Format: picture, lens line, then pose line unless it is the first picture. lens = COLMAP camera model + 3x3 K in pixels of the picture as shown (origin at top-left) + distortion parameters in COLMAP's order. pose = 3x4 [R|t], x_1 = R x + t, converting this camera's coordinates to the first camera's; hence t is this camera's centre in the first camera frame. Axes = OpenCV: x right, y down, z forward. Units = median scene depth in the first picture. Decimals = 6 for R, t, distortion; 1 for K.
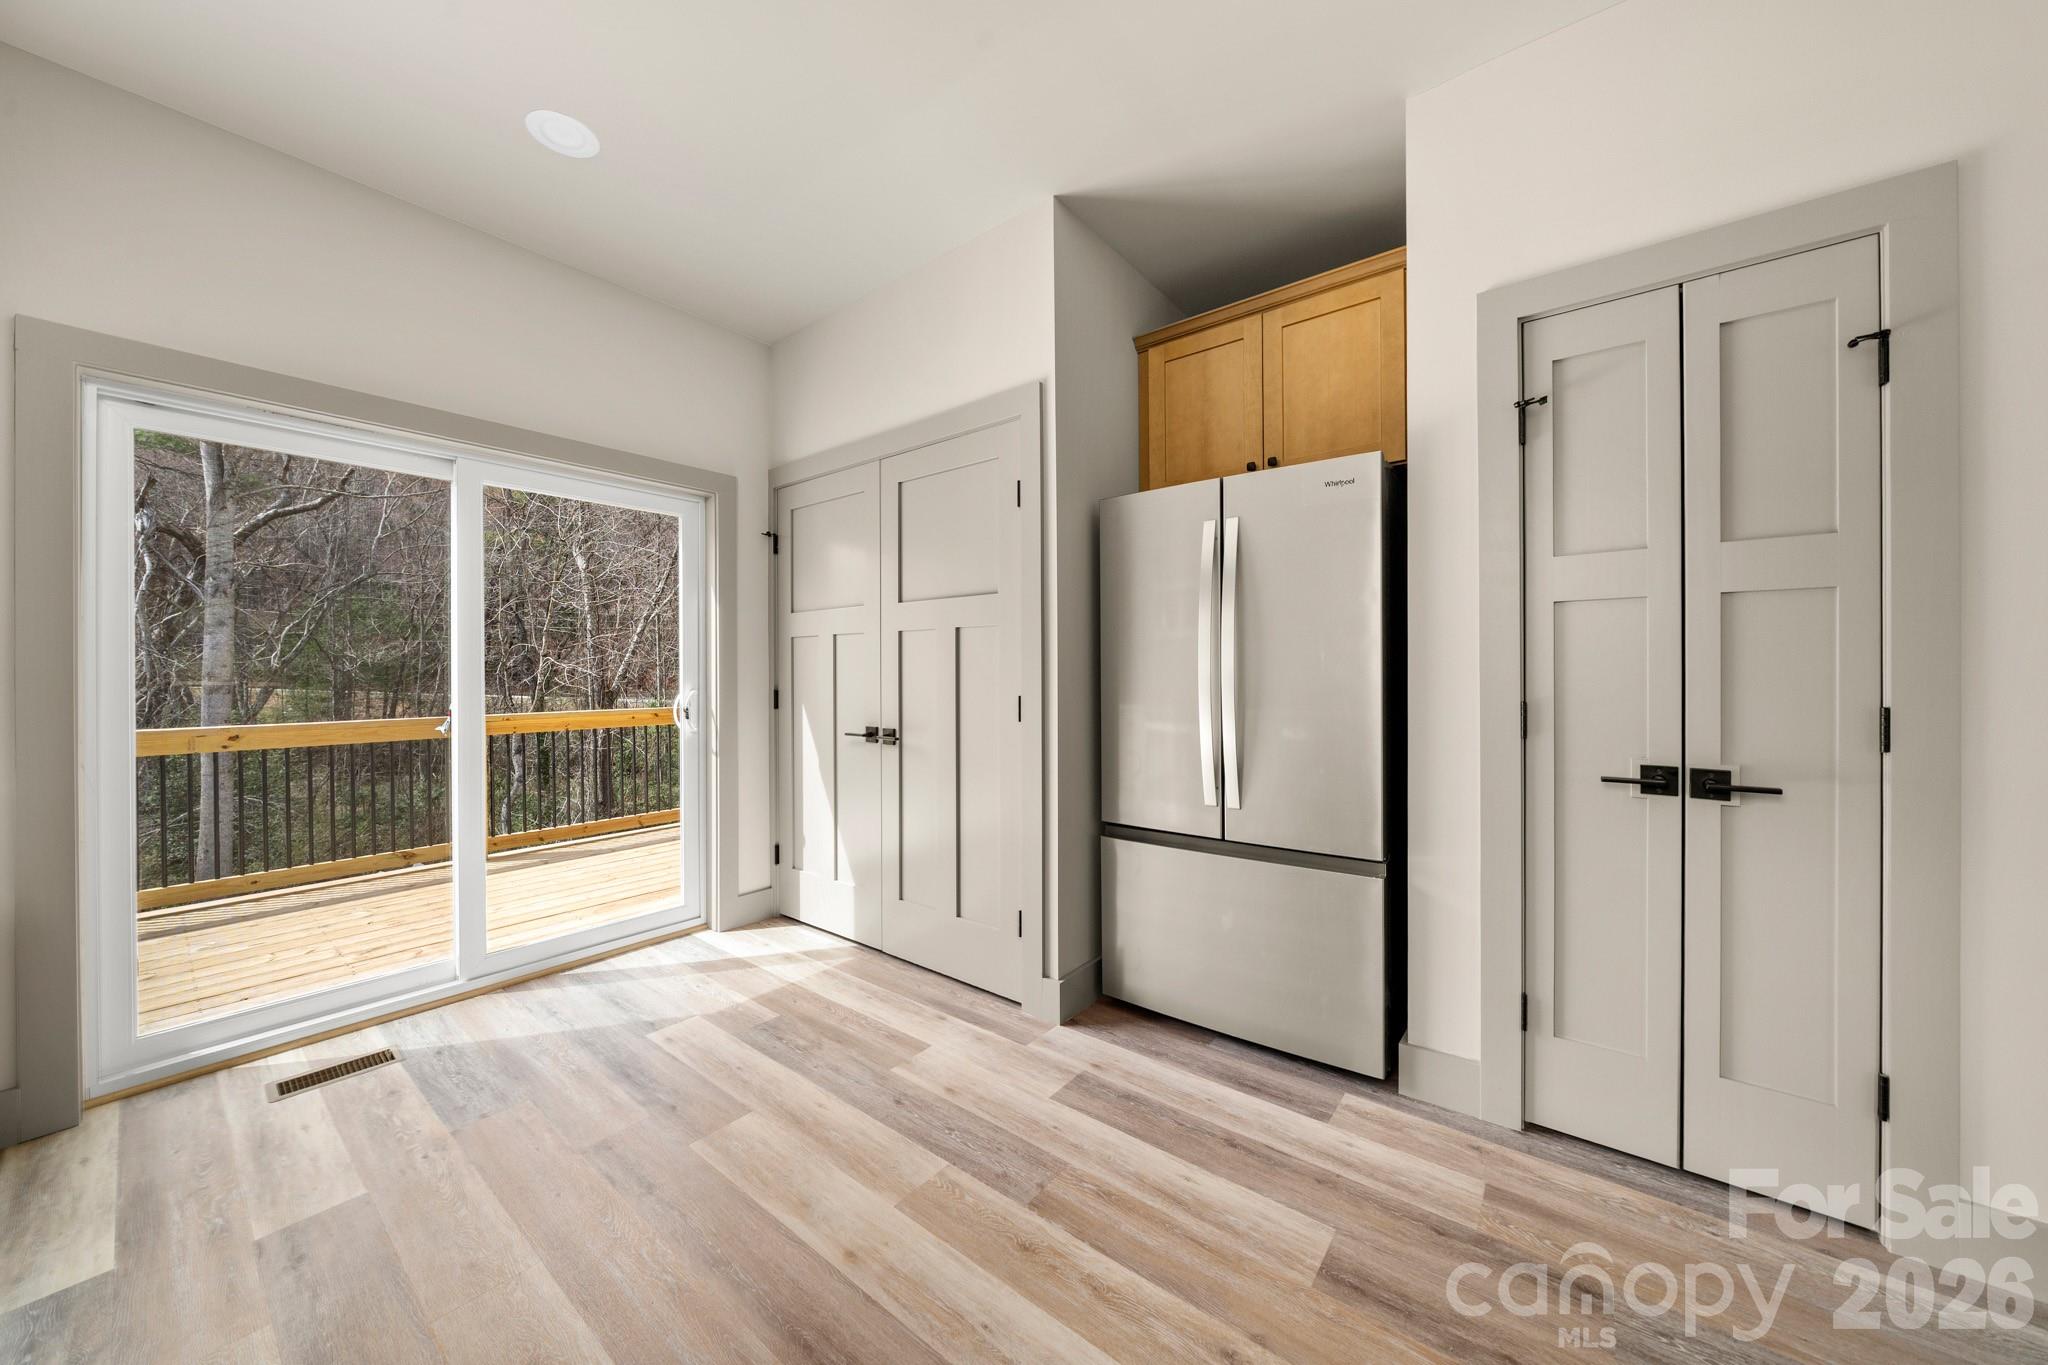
lens RADIAL K [[712.8, 0, 1024.1], [0, 712.8, 673.8], [0, 0, 1]] dist [-0.000212, -0.000001]
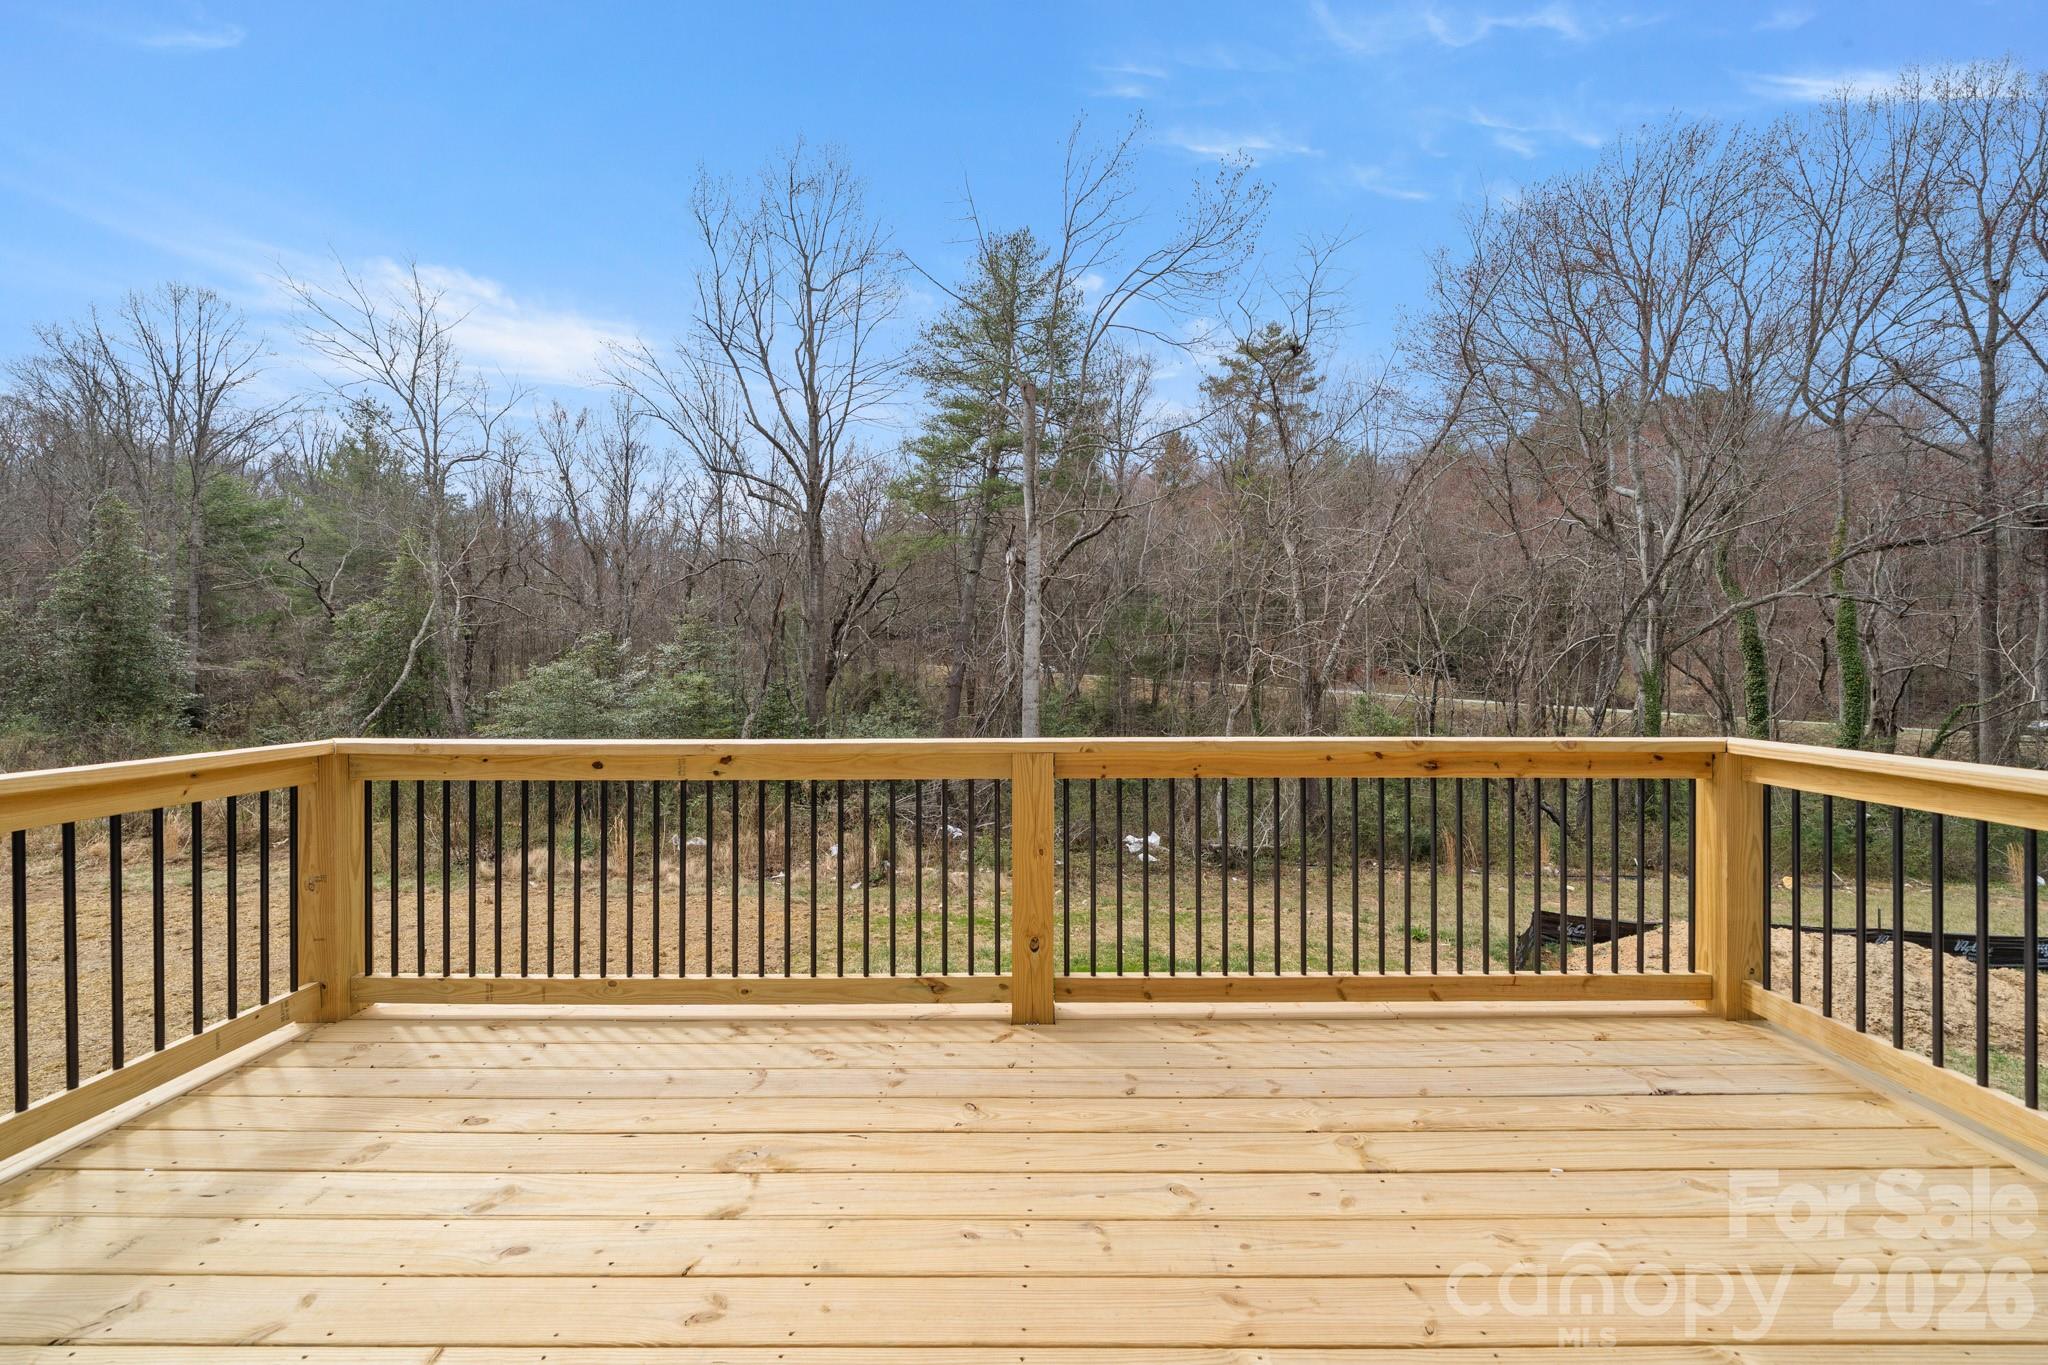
lens RADIAL K [[712.8, 0, 1030.6], [0, 712.8, 667.3], [0, 0, 1]] dist [-0.000212, -0.000001]
pose [[0.611785, 0.004689, -0.791010, -0.065208], [-0.001463, 0.999987, 0.004797, -0.000574], [0.791023, -0.001778, 0.611784, 0.117806]]
